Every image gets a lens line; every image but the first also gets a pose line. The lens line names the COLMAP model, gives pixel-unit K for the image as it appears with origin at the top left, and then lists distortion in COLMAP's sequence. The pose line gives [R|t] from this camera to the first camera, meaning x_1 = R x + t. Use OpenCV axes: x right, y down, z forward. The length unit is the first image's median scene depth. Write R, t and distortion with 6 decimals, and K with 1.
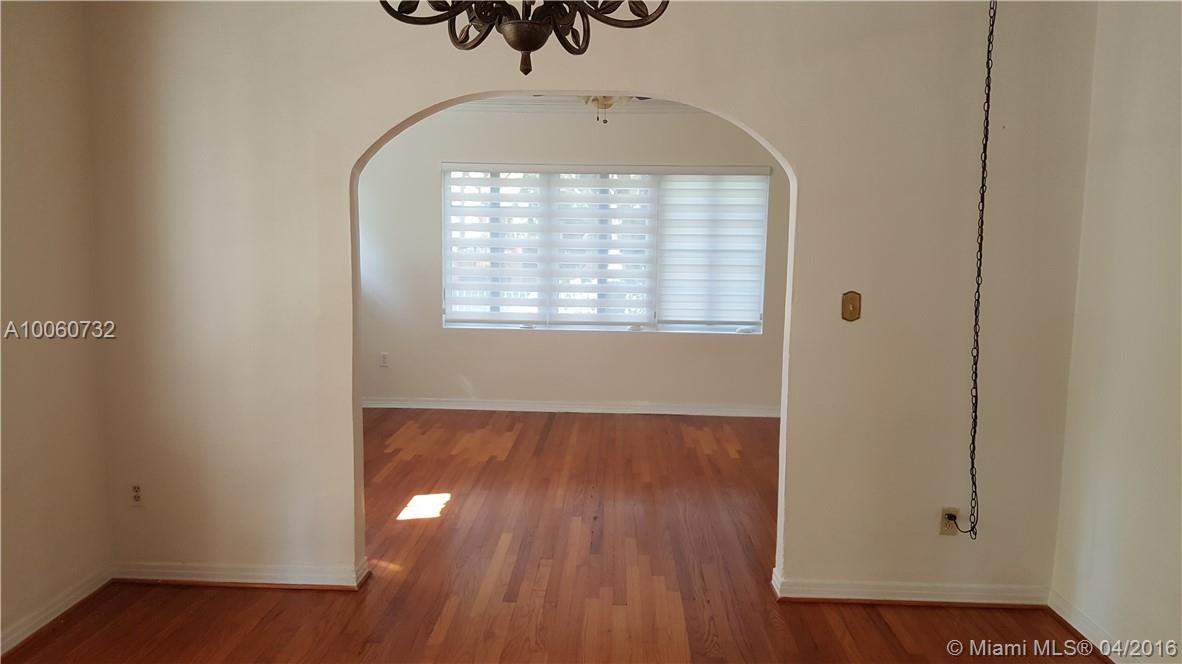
lens RADIAL K [[890.0, 0, 591.2], [0, 890.0, 329.8], [0, 0, 1]] dist [0.012759, 0.001378]
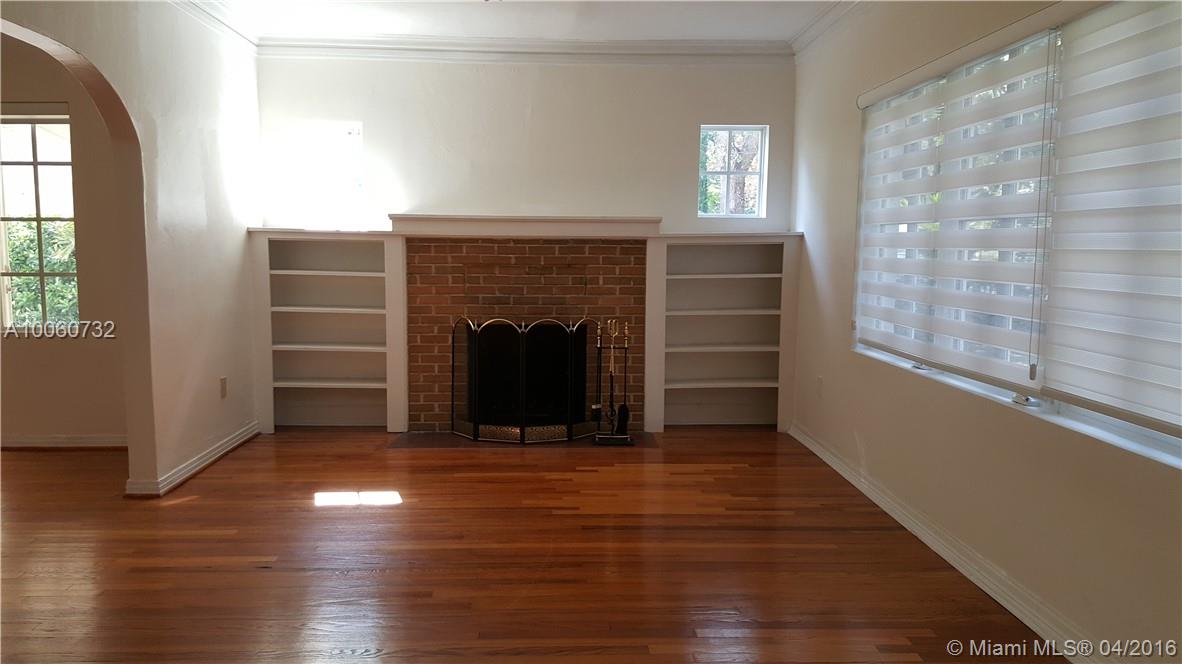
lens RADIAL K [[890.0, 0, 590.6], [0, 890.0, 335.8], [0, 0, 1]] dist [0.012759, 0.001378]
pose [[0.078262, 0.093363, -0.992551, 0.566586], [-0.125544, 0.988602, 0.083093, -0.051554], [0.988996, 0.118105, 0.089091, 0.921510]]
